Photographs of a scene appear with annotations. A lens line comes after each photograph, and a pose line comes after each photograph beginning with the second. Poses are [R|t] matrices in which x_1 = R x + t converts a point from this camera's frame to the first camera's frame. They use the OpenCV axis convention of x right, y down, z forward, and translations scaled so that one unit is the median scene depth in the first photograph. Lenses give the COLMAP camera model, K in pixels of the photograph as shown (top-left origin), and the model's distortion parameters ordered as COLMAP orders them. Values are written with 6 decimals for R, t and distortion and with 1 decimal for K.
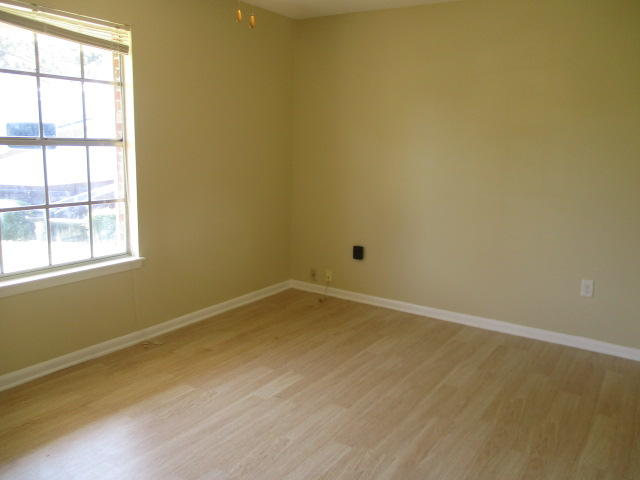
lens RADIAL K [[524.8, 0, 321.2], [0, 524.8, 238.6], [0, 0, 1]] dist [-0.064937, 0.069934]
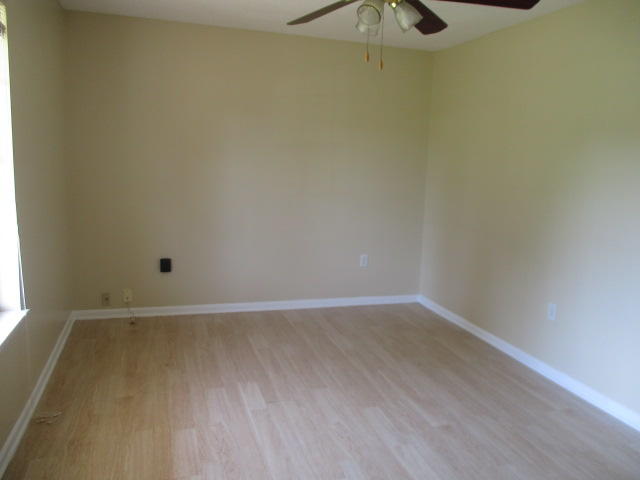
lens RADIAL K [[524.8, 0, 322.0], [0, 524.8, 239.5], [0, 0, 1]] dist [-0.064937, 0.069934]
pose [[0.638116, -0.122982, 0.760055, -0.680647], [0.122092, 0.990833, 0.057819, -0.059631], [-0.760198, 0.055902, 0.647282, 0.202574]]
